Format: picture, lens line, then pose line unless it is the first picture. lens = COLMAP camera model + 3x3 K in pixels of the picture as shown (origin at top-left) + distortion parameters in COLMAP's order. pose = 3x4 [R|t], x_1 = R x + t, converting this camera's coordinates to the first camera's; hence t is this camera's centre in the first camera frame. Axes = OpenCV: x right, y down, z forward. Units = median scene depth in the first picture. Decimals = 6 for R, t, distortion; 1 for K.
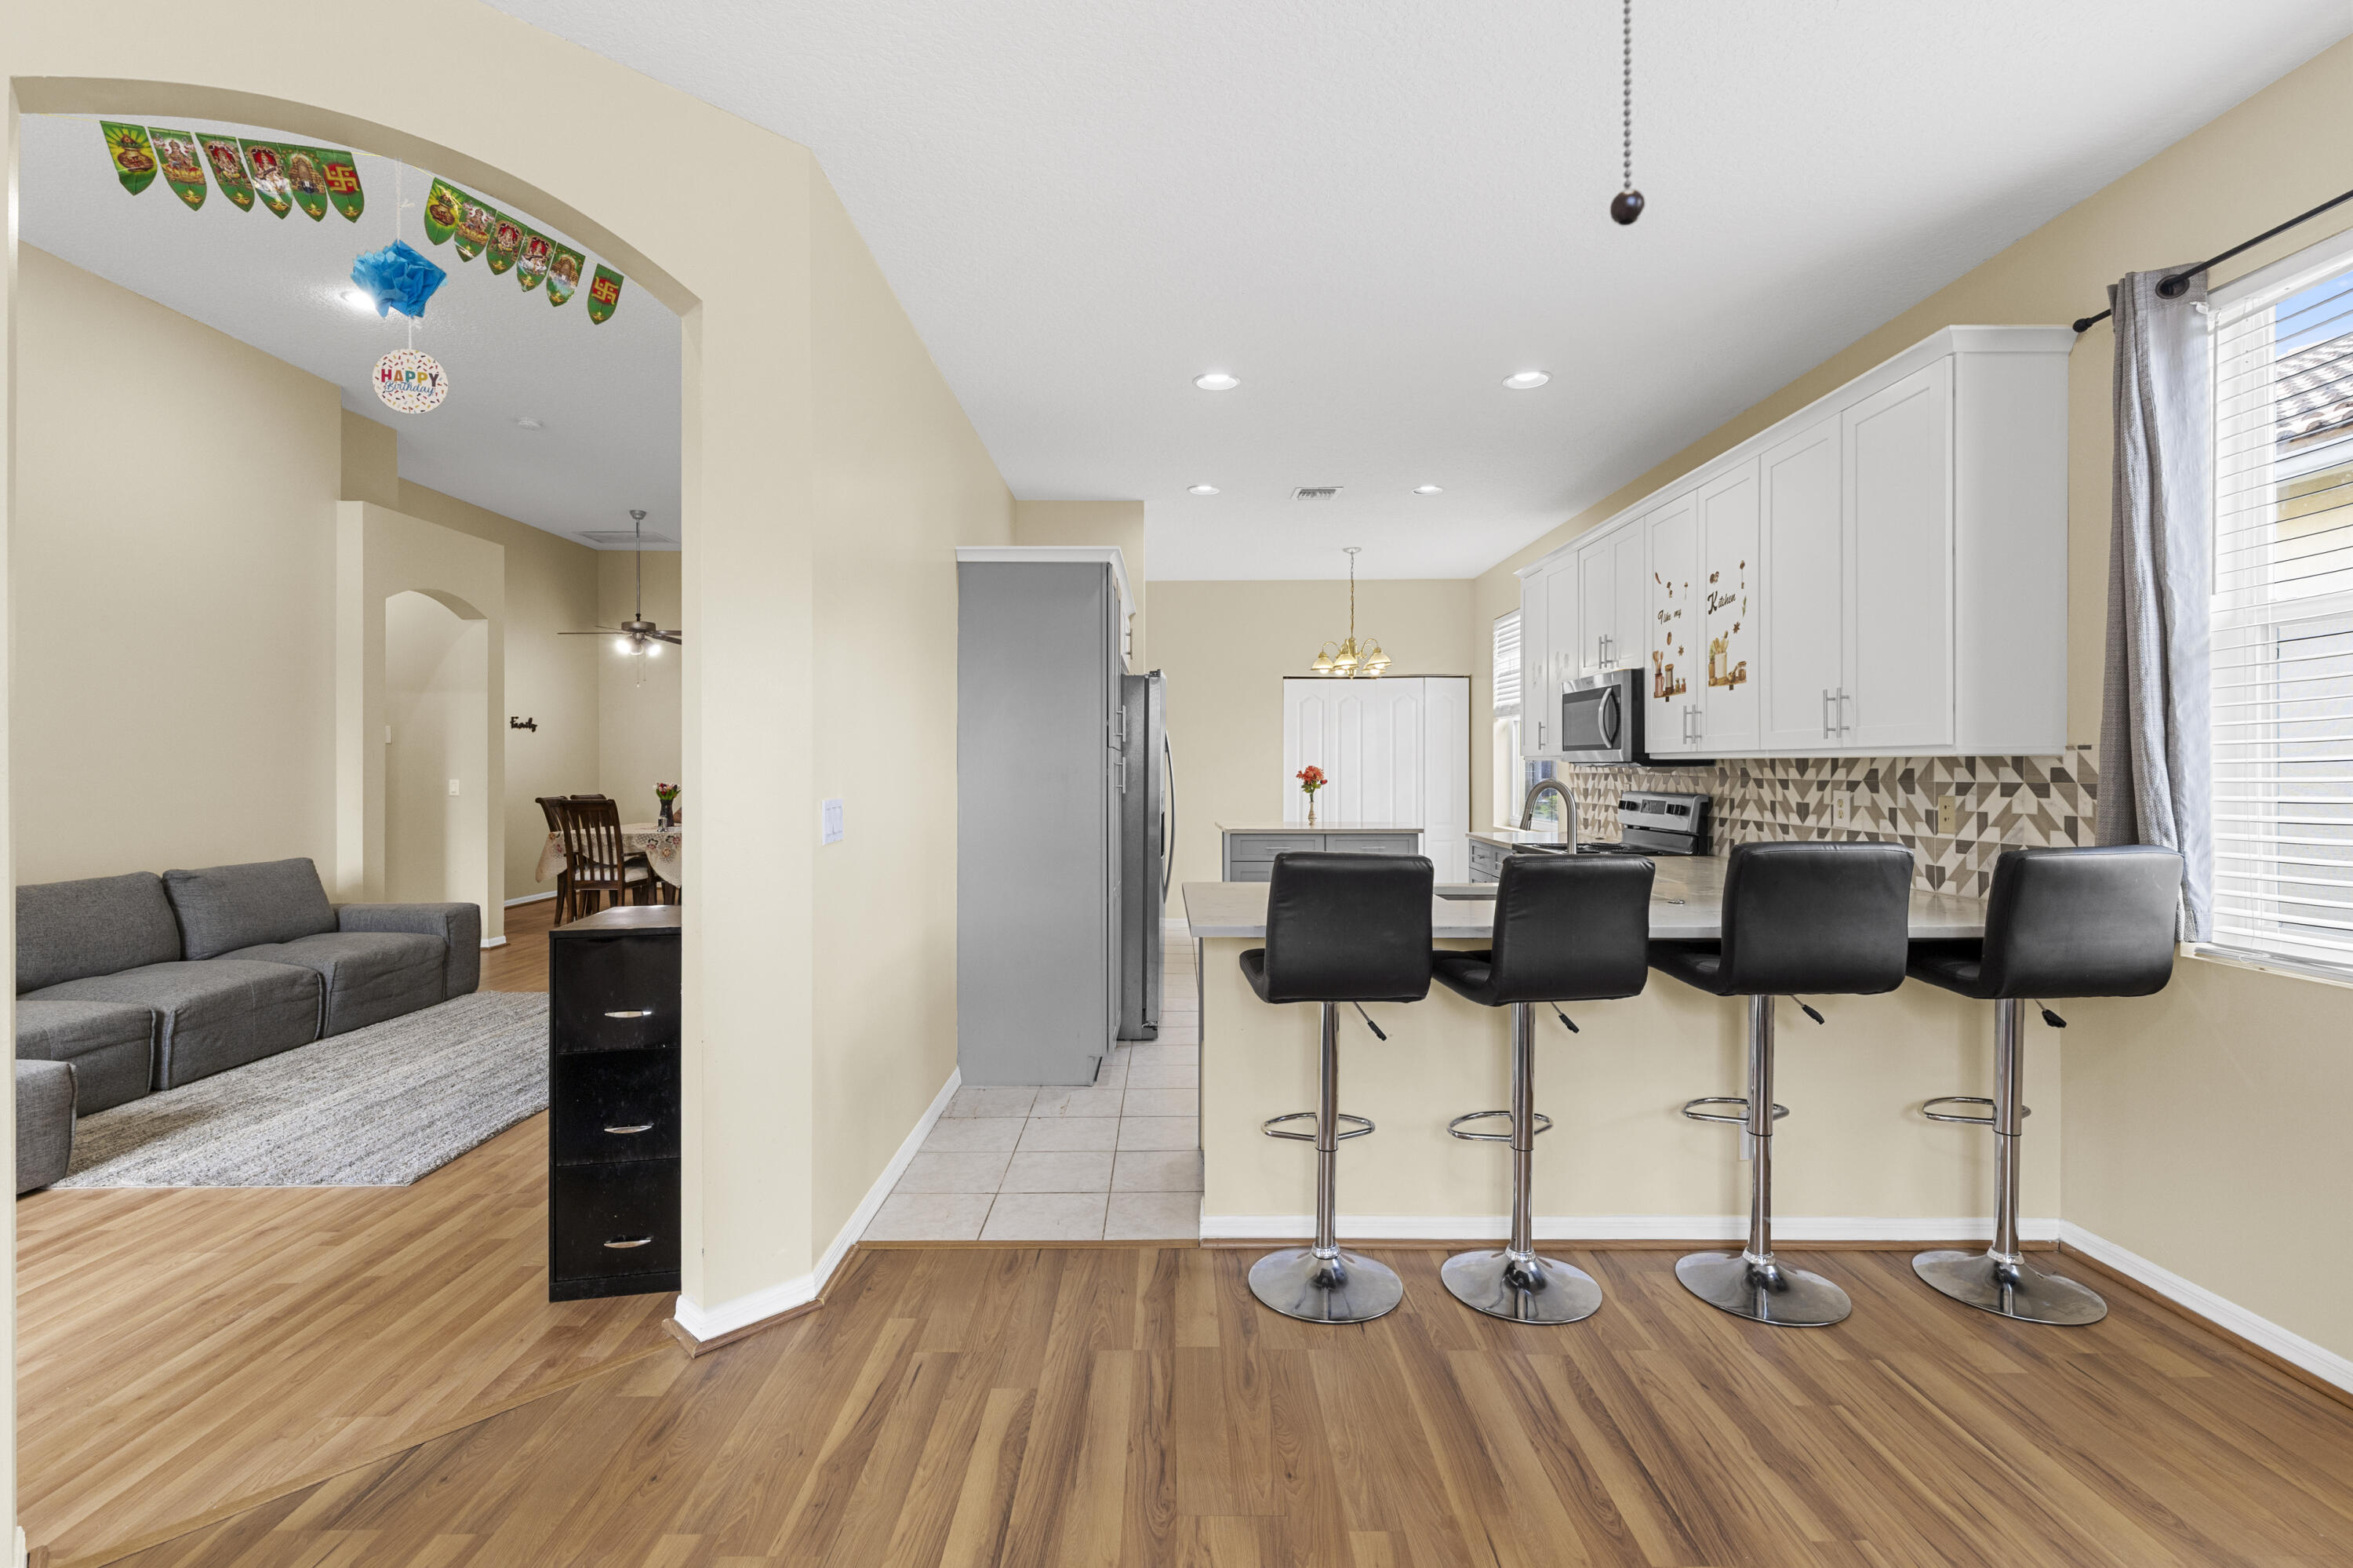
lens RADIAL K [[1065.6, 0, 1172.6], [0, 1065.6, 803.6], [0, 0, 1]] dist [0.005968, -0.001341]
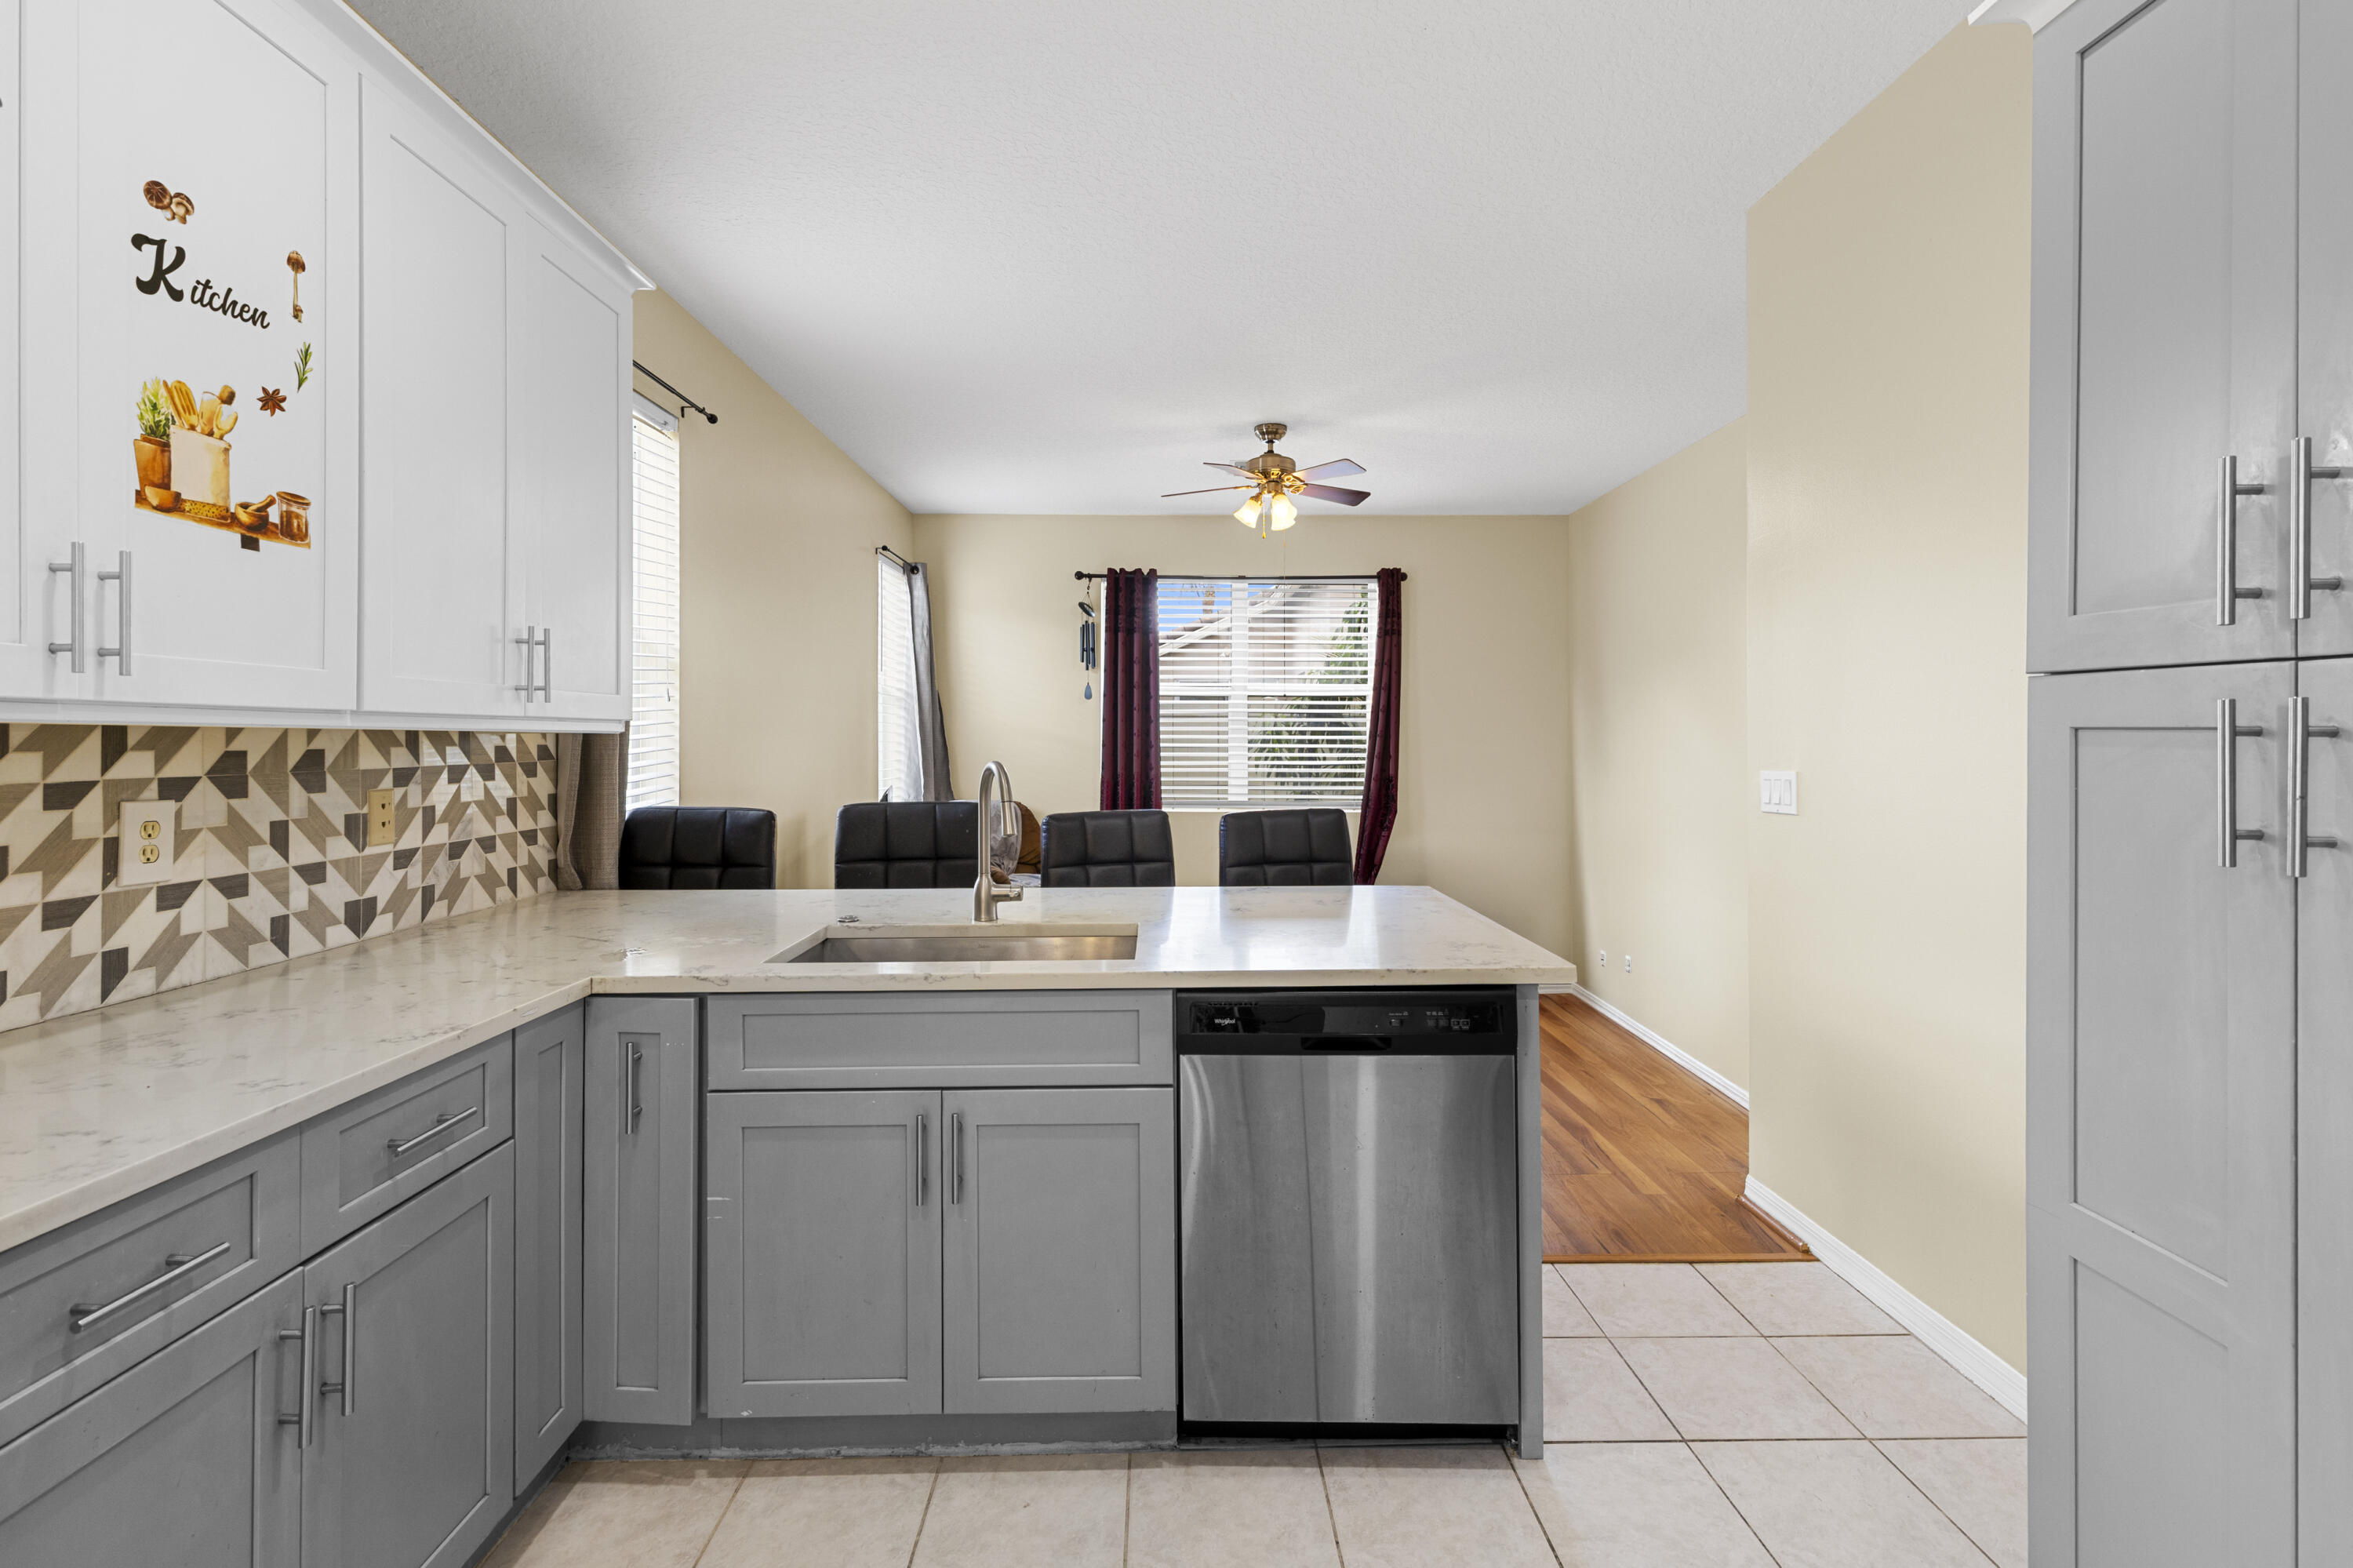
lens RADIAL K [[1065.6, 0, 1171.1], [0, 1065.6, 733.8], [0, 0, 1]] dist [0.005968, -0.001341]
pose [[-0.999999, -0.000062, -0.001501, 0.239686], [-0.000105, 0.999580, 0.028969, -0.063871], [0.001498, 0.028969, -0.999579, 1.738236]]
